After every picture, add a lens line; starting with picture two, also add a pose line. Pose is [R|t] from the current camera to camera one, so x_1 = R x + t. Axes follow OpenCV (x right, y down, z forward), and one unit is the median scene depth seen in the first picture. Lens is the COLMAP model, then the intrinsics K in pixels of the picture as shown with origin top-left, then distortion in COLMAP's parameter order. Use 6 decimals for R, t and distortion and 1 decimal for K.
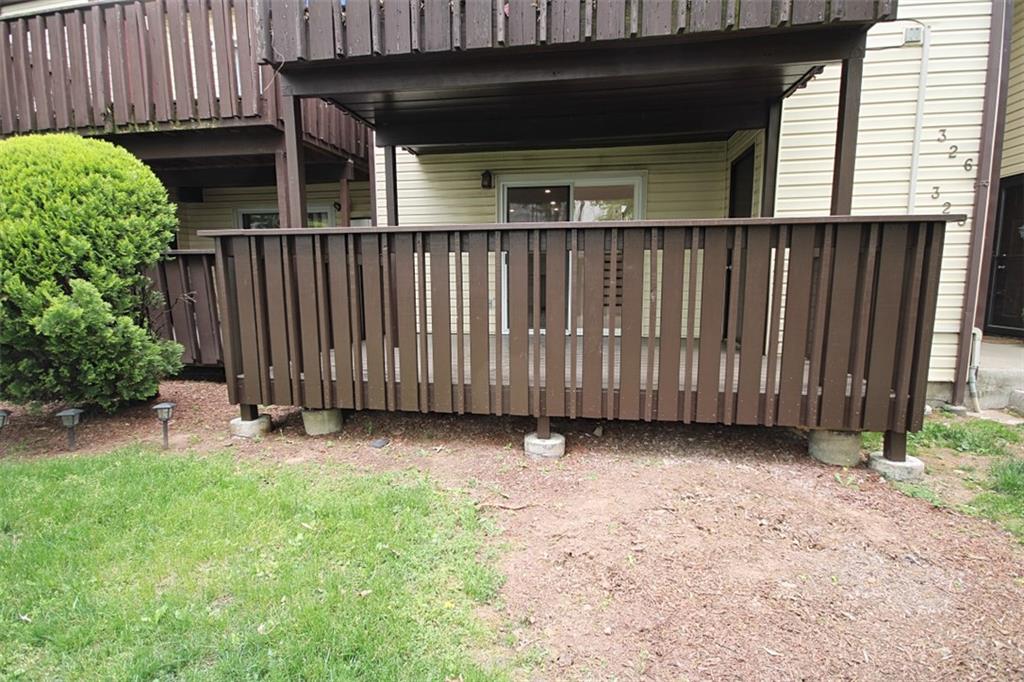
lens RADIAL K [[503.2, 0, 506.5], [0, 503.2, 345.7], [0, 0, 1]] dist [0.001723, -0.002558]
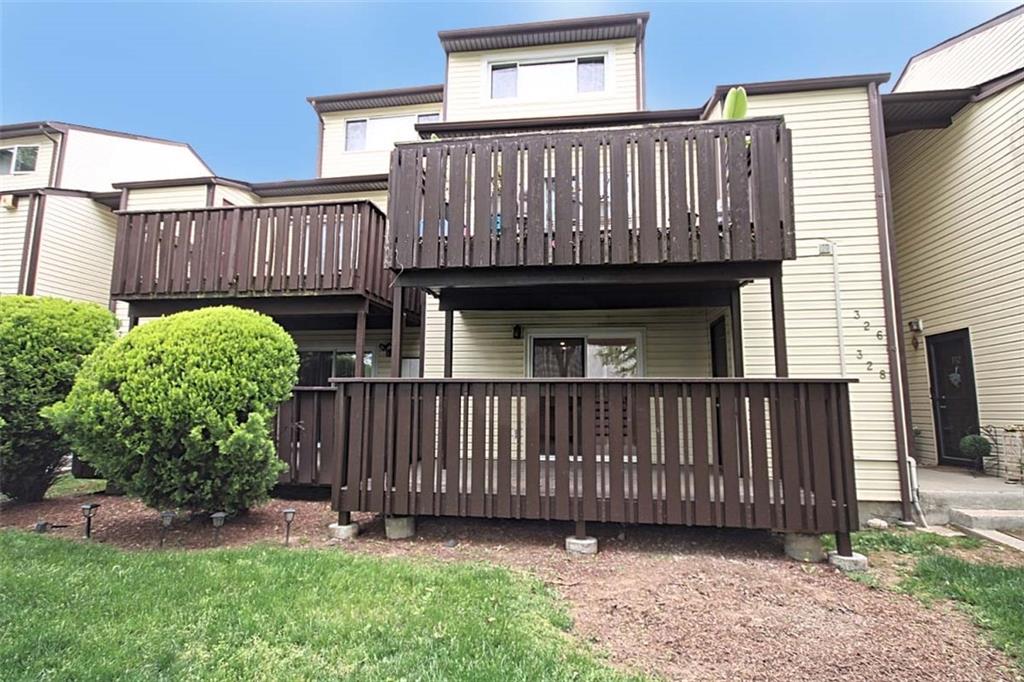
lens RADIAL K [[503.2, 0, 515.3], [0, 503.2, 340.0], [0, 0, 1]] dist [0.001723, -0.002558]
pose [[0.999758, 0.014584, 0.016470, -0.128447], [-0.009764, 0.965061, -0.261844, 0.030196], [-0.019713, 0.261620, 0.964970, -0.397212]]
